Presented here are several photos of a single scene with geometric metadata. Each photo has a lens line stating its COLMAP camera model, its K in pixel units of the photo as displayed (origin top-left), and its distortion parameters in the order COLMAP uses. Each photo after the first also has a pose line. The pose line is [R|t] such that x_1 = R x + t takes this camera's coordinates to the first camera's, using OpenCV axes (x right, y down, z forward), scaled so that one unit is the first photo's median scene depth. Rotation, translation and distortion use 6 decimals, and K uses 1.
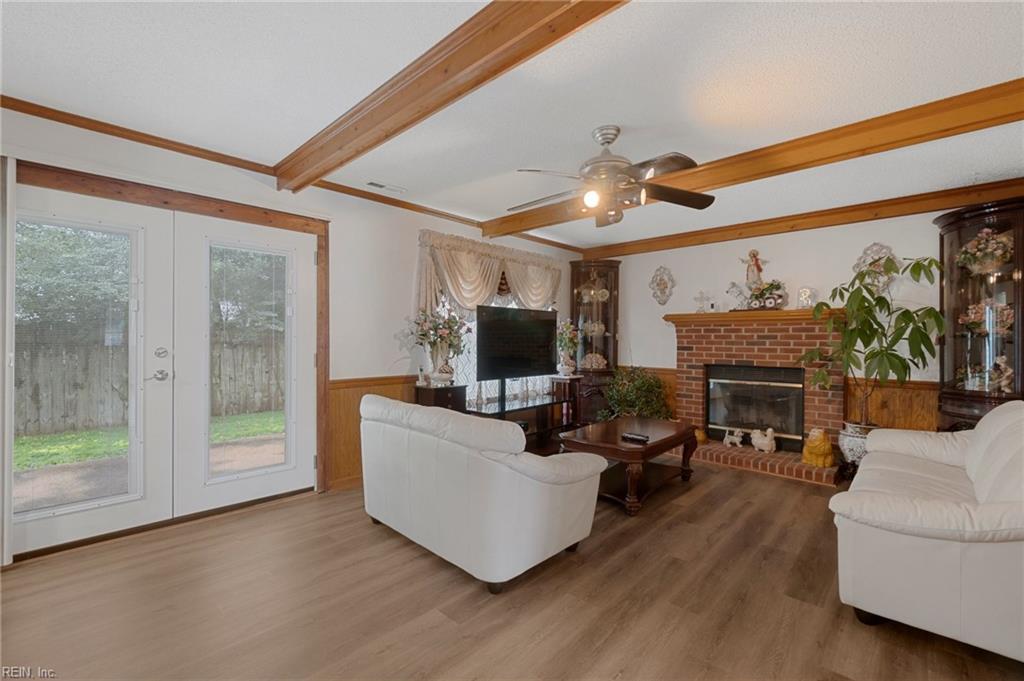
lens RADIAL K [[441.7, 0, 494.5], [0, 441.7, 343.1], [0, 0, 1]] dist [-0.005506, -0.000305]
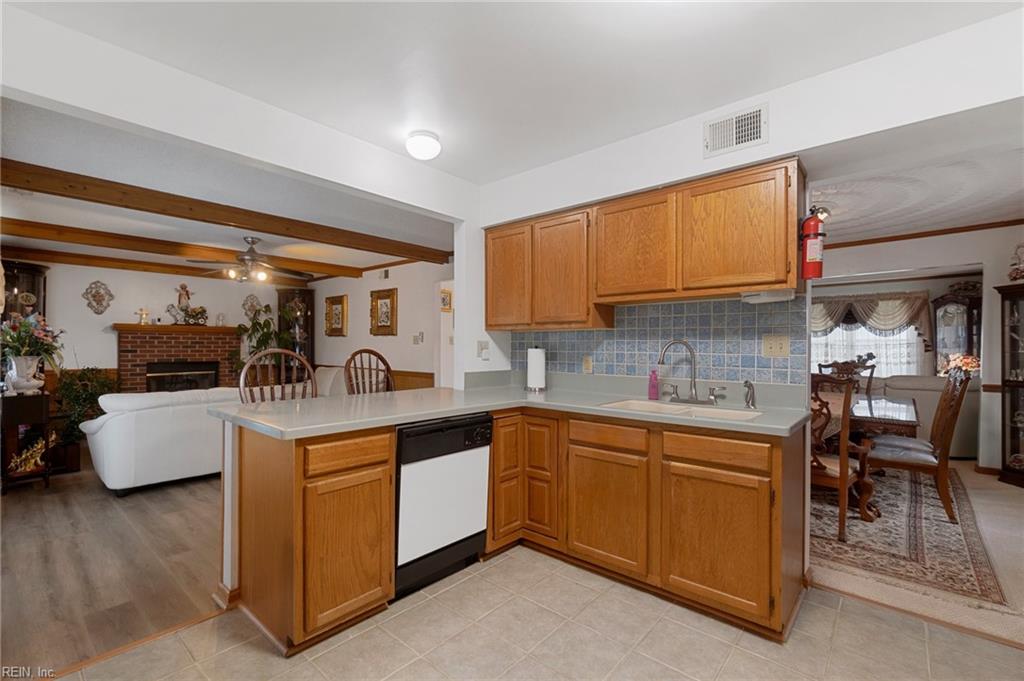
lens RADIAL K [[441.7, 0, 497.6], [0, 441.7, 344.5], [0, 0, 1]] dist [-0.005506, -0.000305]
pose [[-0.070745, -0.003062, 0.997490, -0.977029], [0.003893, 0.999987, 0.003346, -0.007986], [-0.997487, 0.004120, -0.070732, 0.044987]]
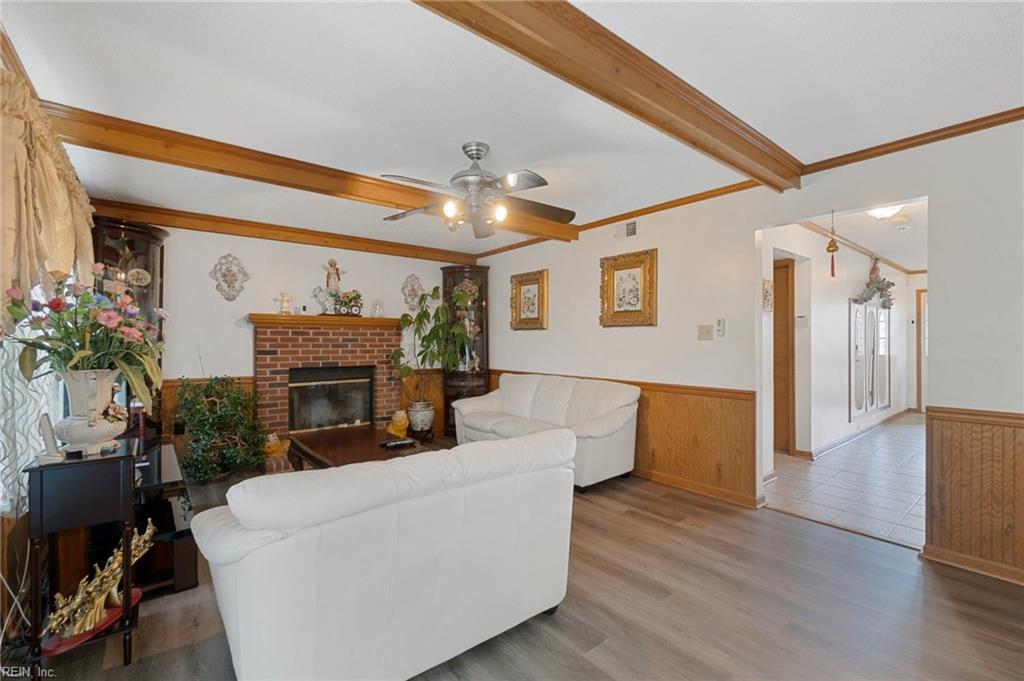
lens RADIAL K [[441.7, 0, 506.3], [0, 441.7, 337.7], [0, 0, 1]] dist [-0.005506, -0.000305]
pose [[0.107959, 0.005804, 0.994138, -0.444392], [0.009650, 0.999930, -0.006886, -0.007834], [-0.994108, 0.010337, 0.107896, 0.460988]]
